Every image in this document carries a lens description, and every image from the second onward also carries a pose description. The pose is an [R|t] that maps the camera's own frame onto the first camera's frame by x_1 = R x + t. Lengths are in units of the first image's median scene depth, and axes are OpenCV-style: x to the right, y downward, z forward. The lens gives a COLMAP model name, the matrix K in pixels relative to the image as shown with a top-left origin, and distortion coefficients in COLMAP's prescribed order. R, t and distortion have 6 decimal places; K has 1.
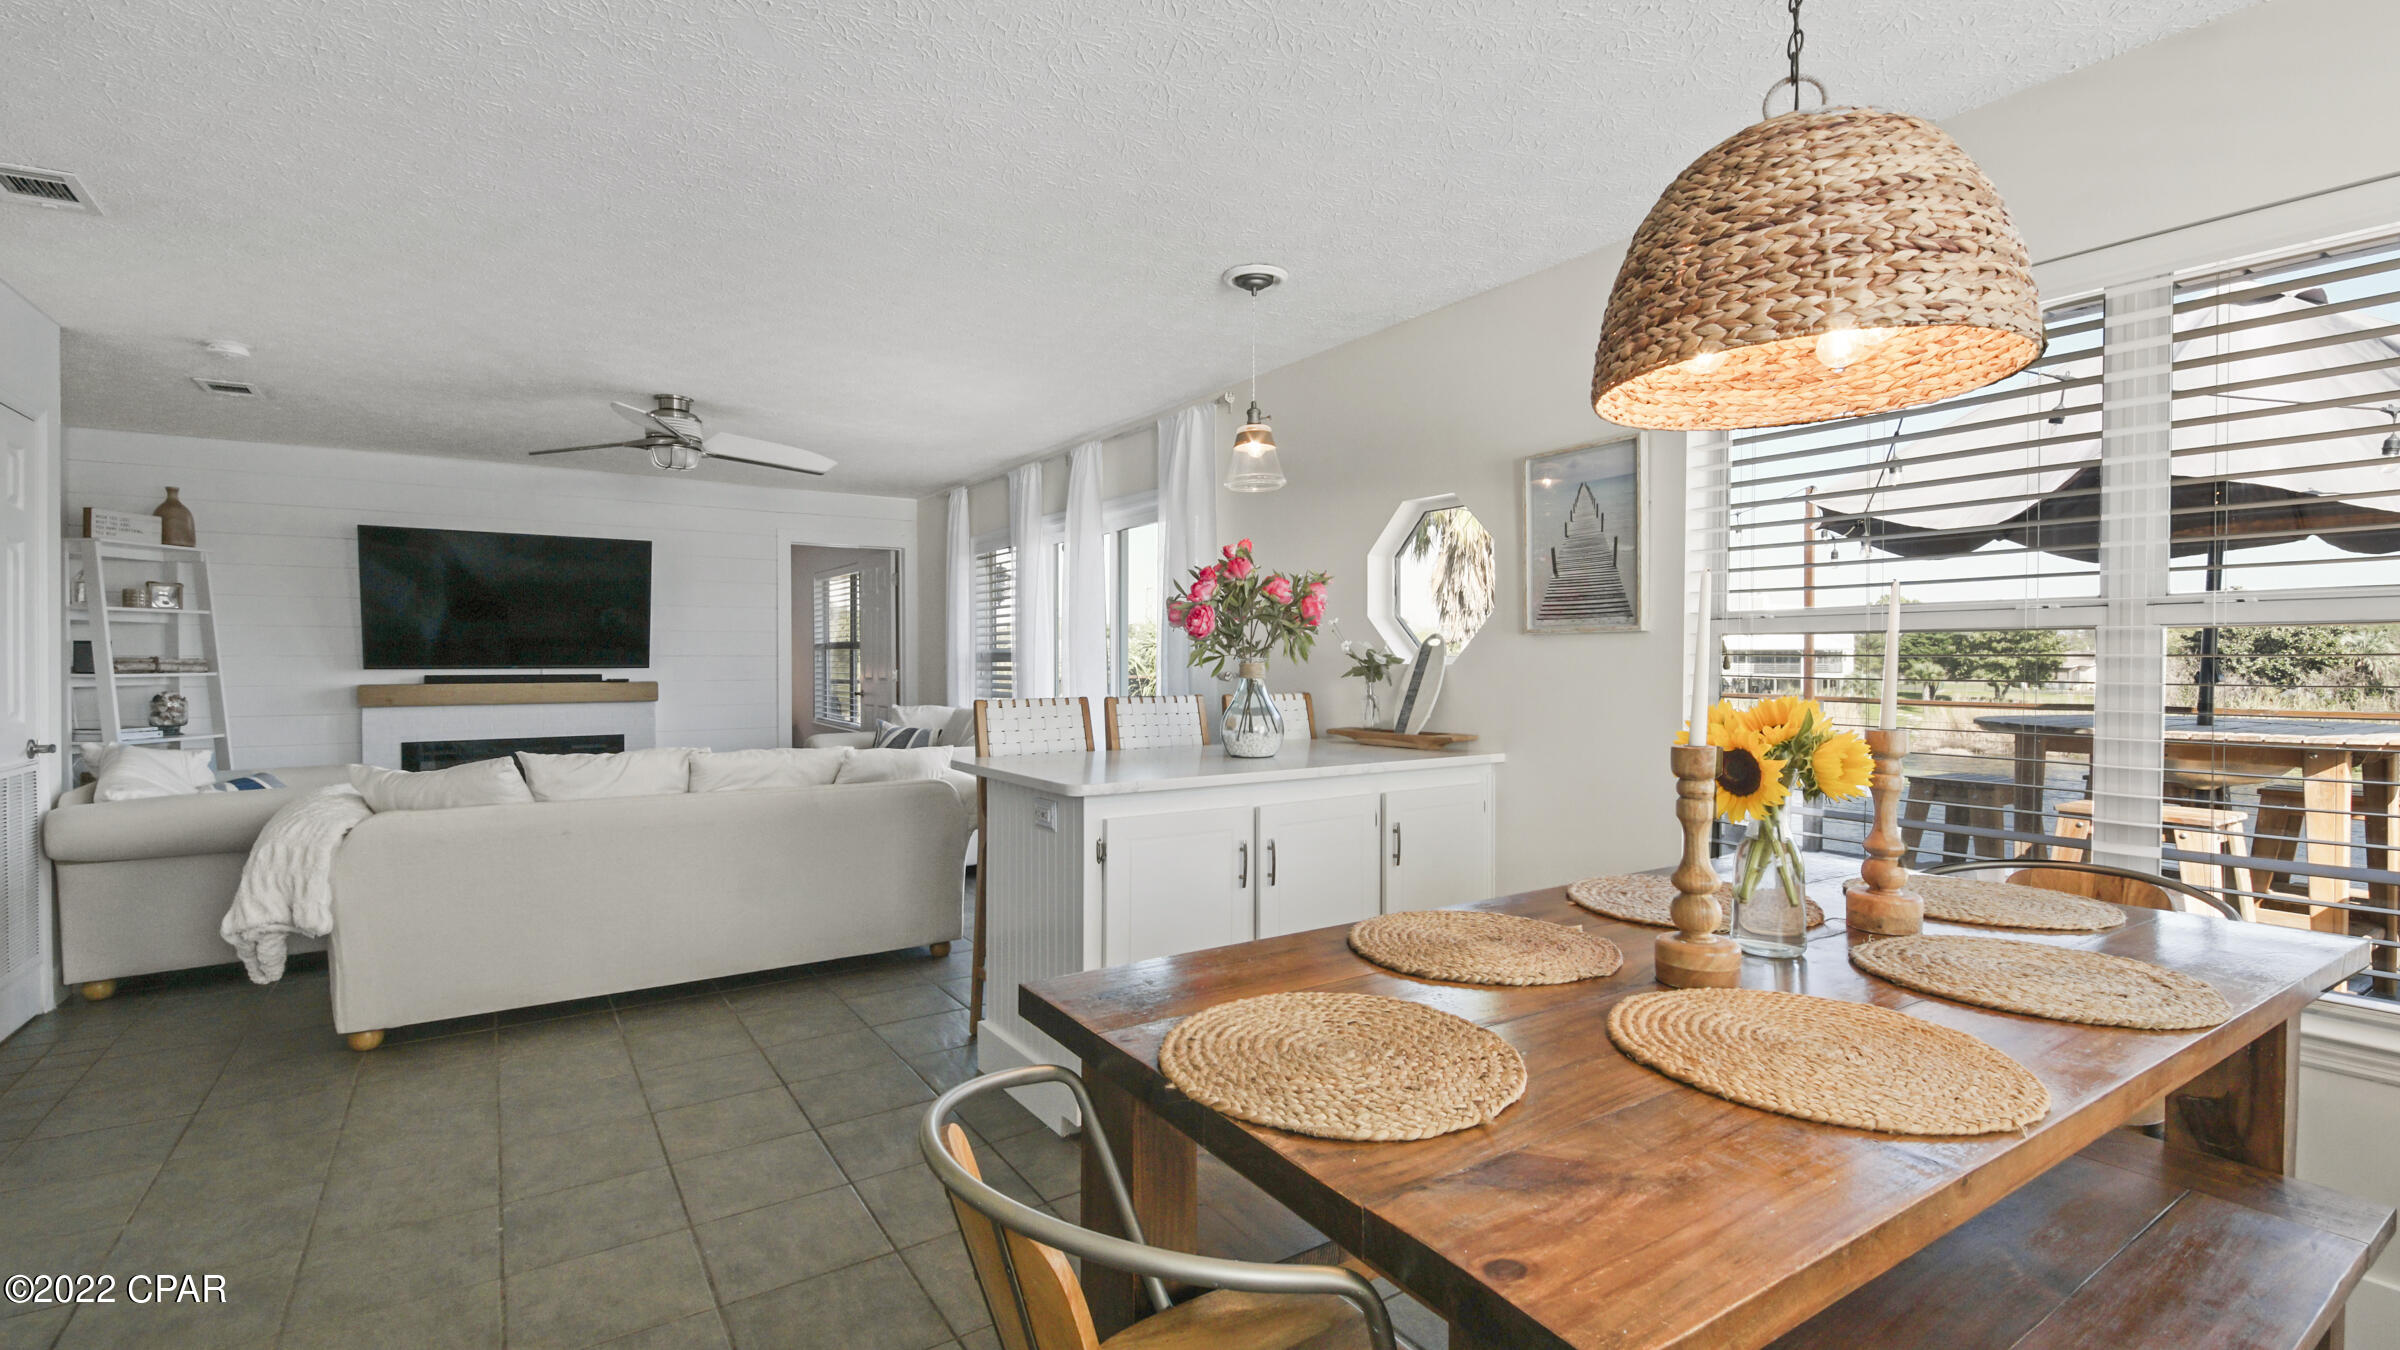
lens RADIAL K [[1049.8, 0, 1193.0], [0, 1049.8, 681.1], [0, 0, 1]] dist [0.022875, -0.014639]
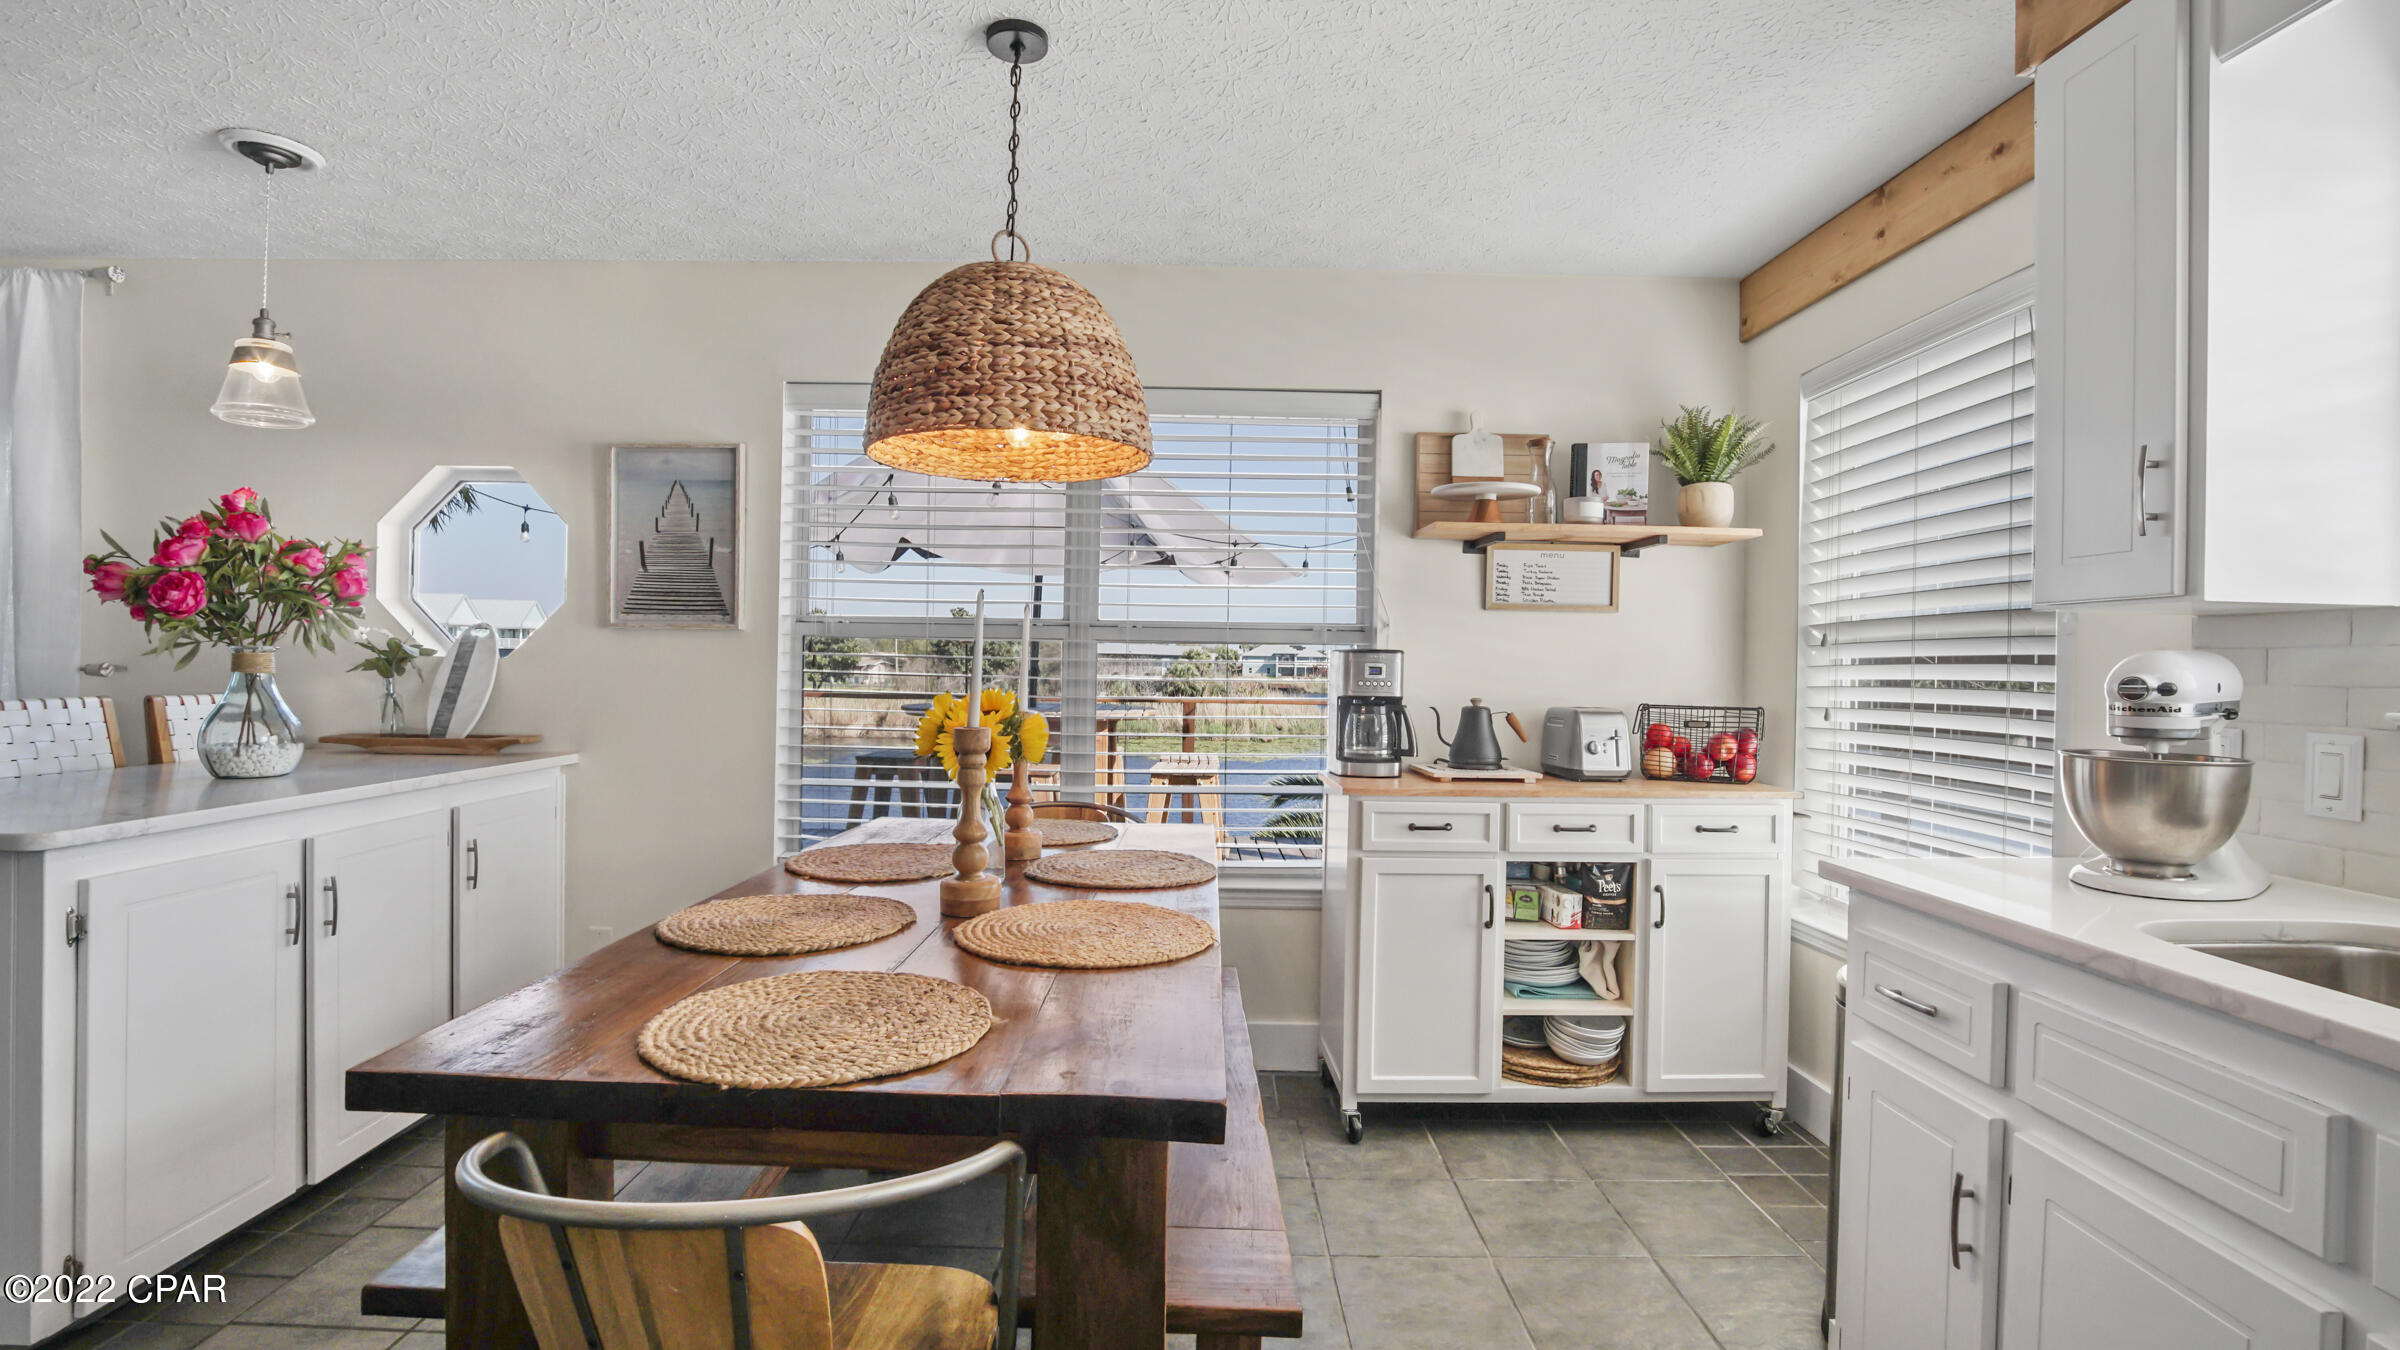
lens RADIAL K [[1056.2, 0, 1200.0], [0, 1056.2, 675.0], [0, 0, 1]] dist [-0.037373, 0.000280]
pose [[0.543951, 0.001669, 0.839115, -0.208652], [-0.000541, 0.999999, -0.001638, -0.000166], [-0.839117, 0.000438, 0.543951, 0.033043]]
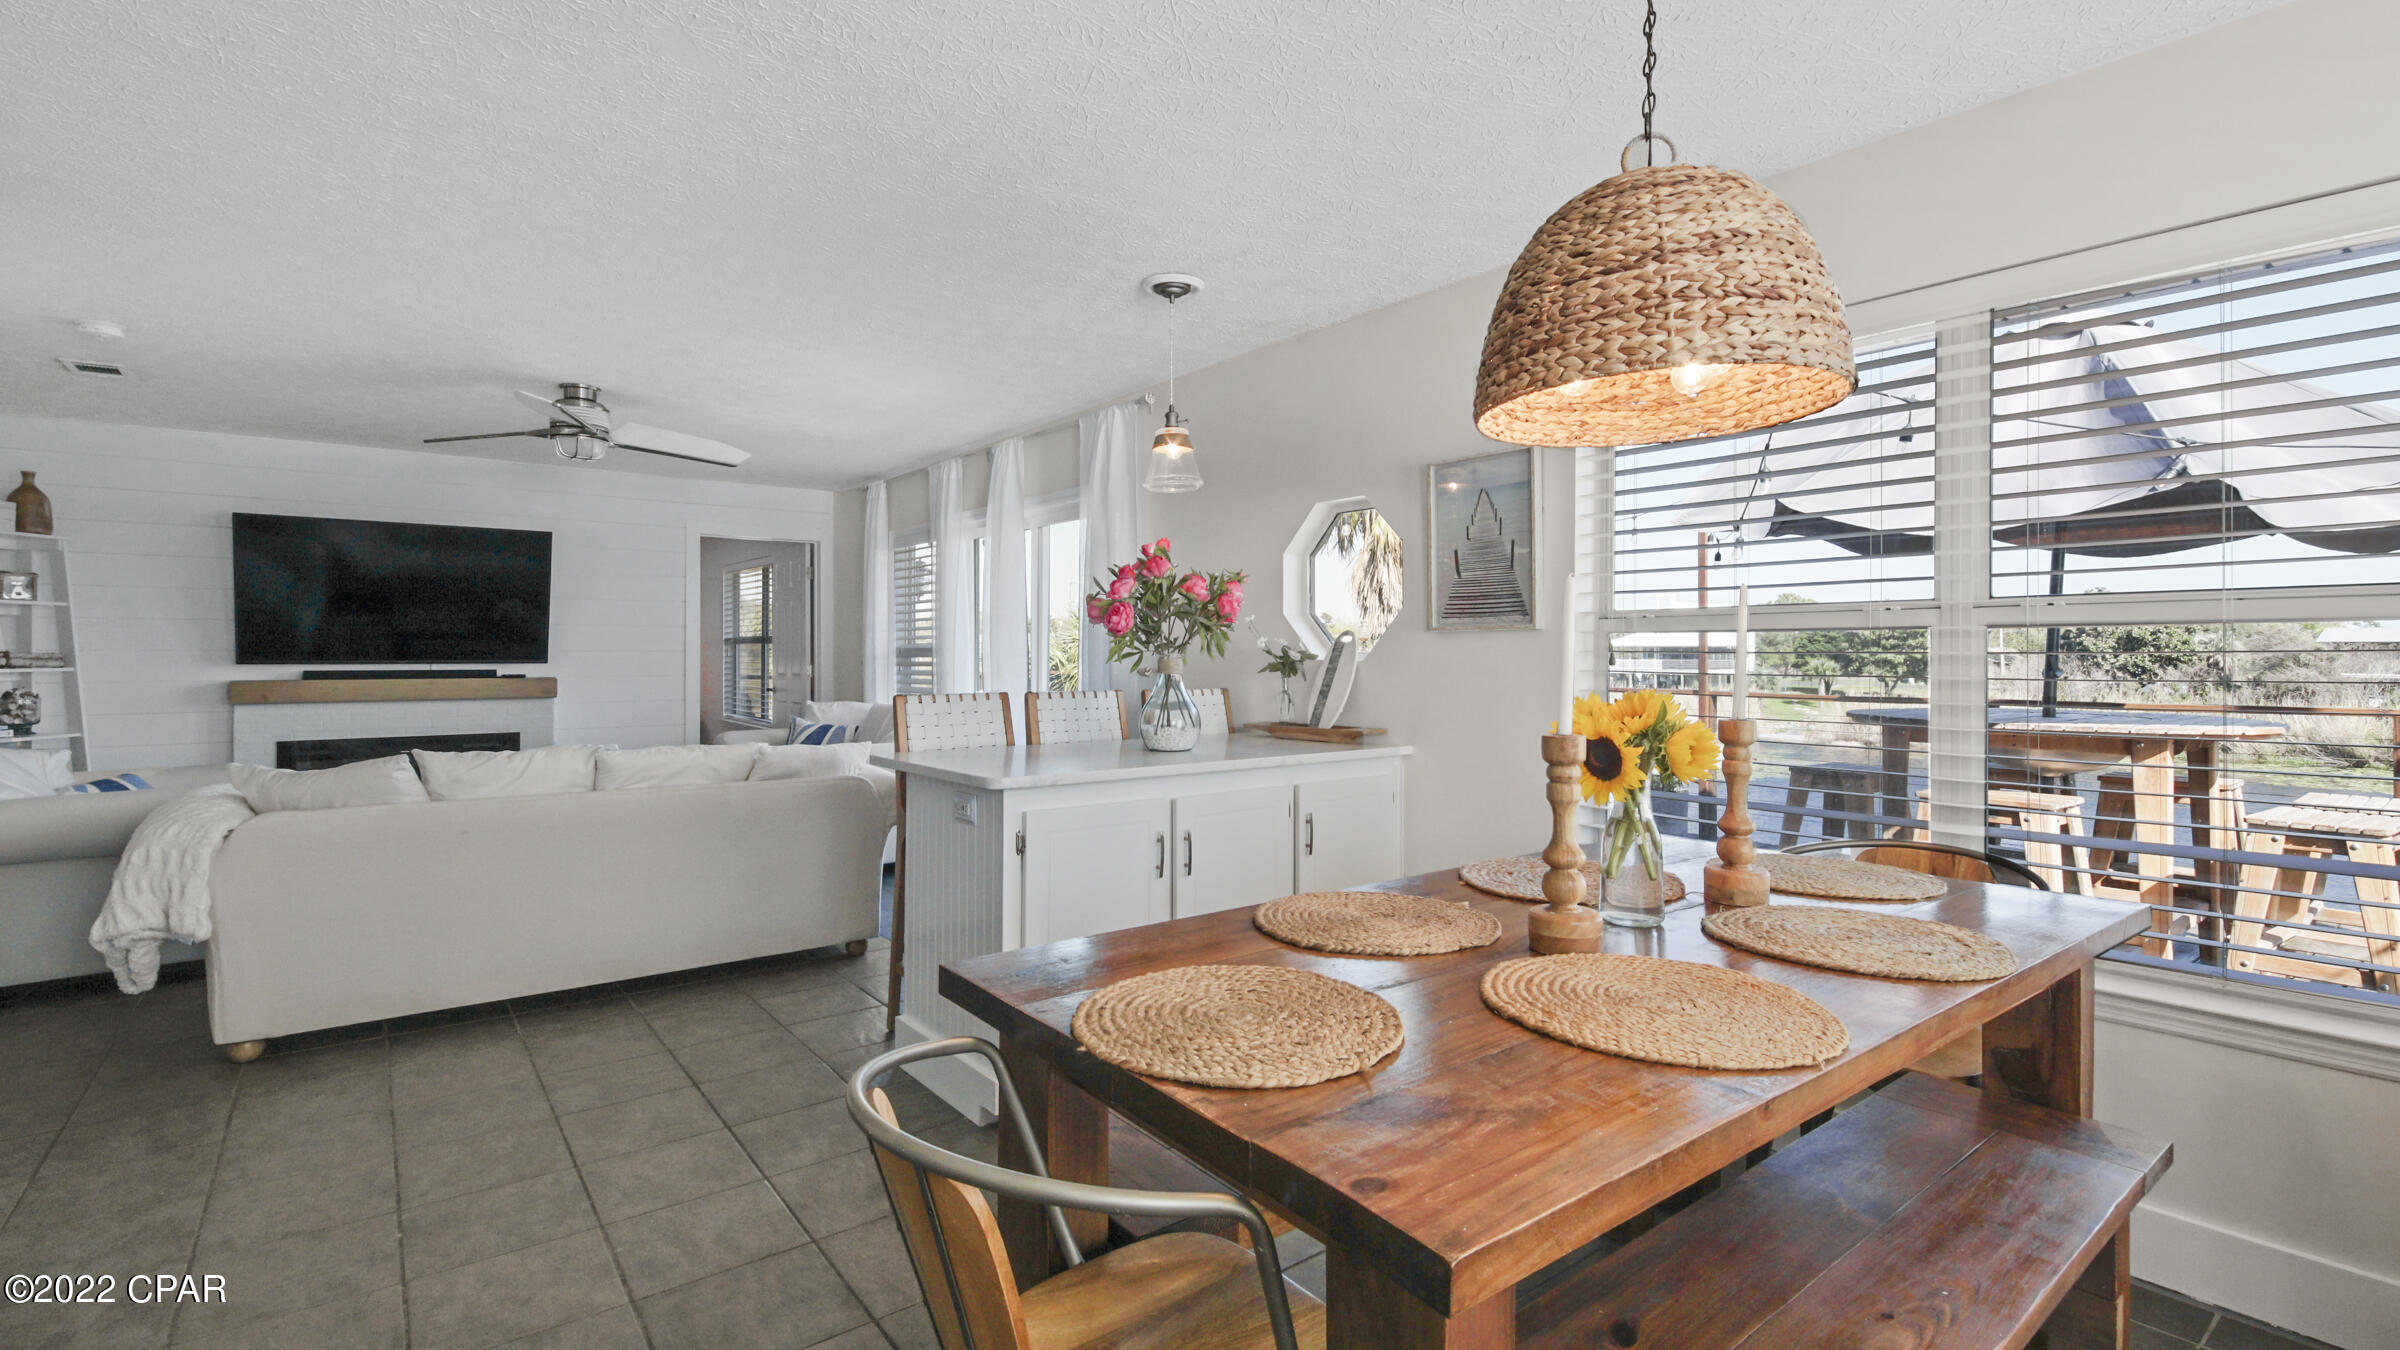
lens RADIAL K [[1058.9, 0, 1198.2], [0, 1058.9, 660.2], [0, 0, 1]] dist [0.030832, -0.021245]
pose [[0.997066, 0.000968, 0.076536, 0.004854], [0.000226, 0.999878, -0.015594, 0.000346], [-0.076542, 0.015565, 0.996945, -0.037955]]
